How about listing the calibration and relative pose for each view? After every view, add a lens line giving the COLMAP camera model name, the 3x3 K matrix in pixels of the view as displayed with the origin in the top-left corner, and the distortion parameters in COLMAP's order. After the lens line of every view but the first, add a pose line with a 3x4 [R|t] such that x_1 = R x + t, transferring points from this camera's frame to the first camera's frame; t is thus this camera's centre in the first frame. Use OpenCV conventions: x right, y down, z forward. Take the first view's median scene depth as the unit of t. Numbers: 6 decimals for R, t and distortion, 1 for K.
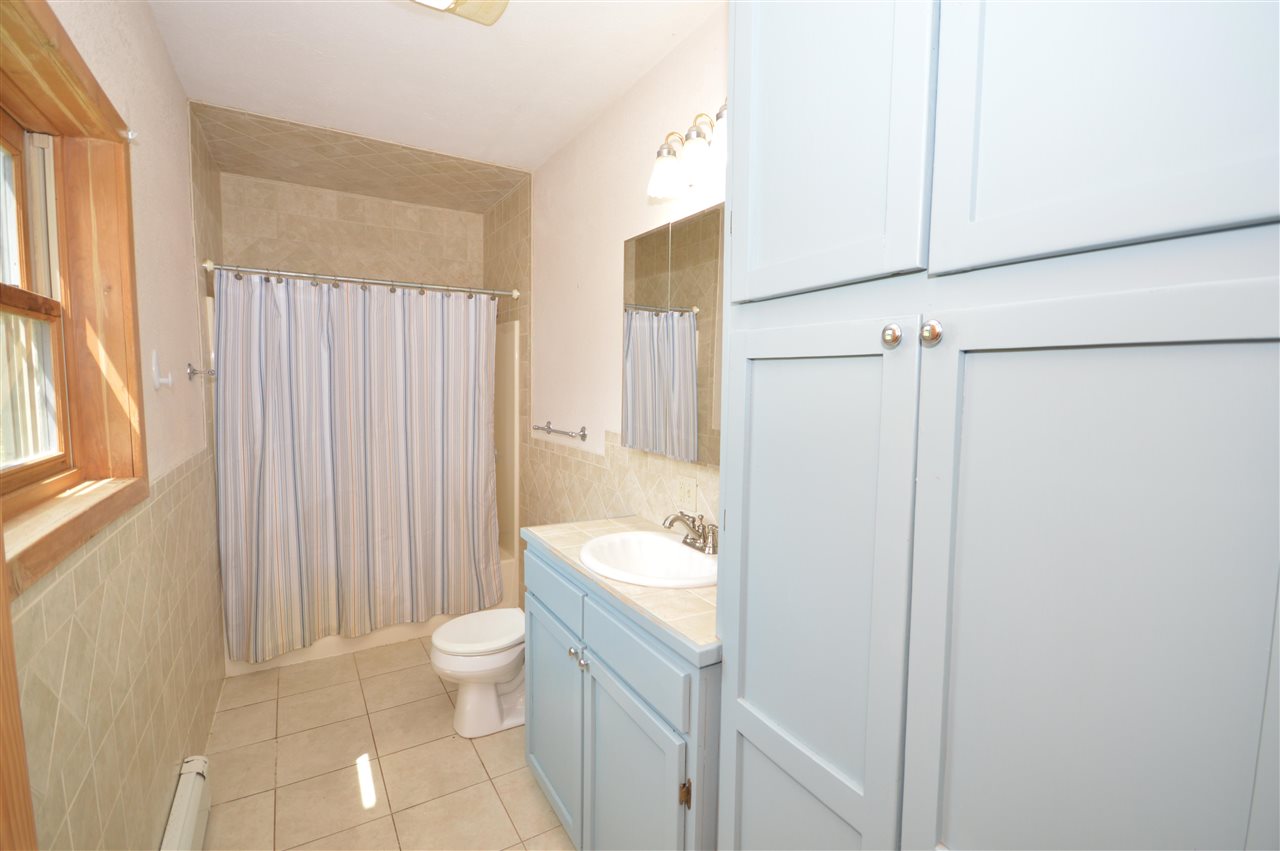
lens RADIAL K [[569.5, 0, 641.1], [0, 569.5, 425.8], [0, 0, 1]] dist [0.004502, -0.008187]
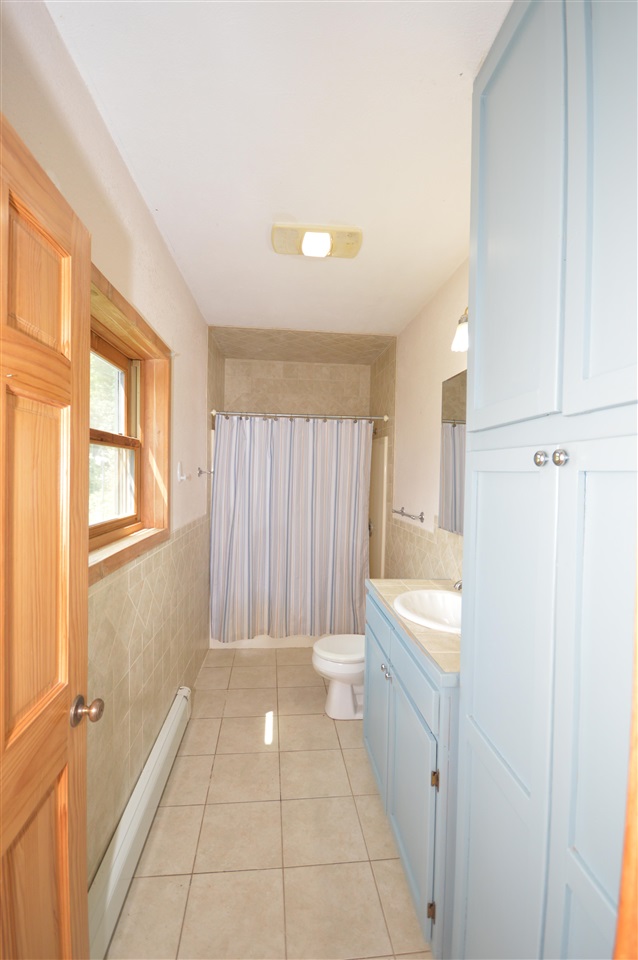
lens RADIAL K [[427.1, 0, 319.3], [0, 427.1, 480.1], [0, 0, 1]] dist [0.004502, -0.008187]
pose [[0.902348, 0.013862, -0.430785, 0.134987], [-0.041893, 0.997571, -0.055651, -0.008350], [0.428967, 0.068264, 0.900737, -0.060345]]
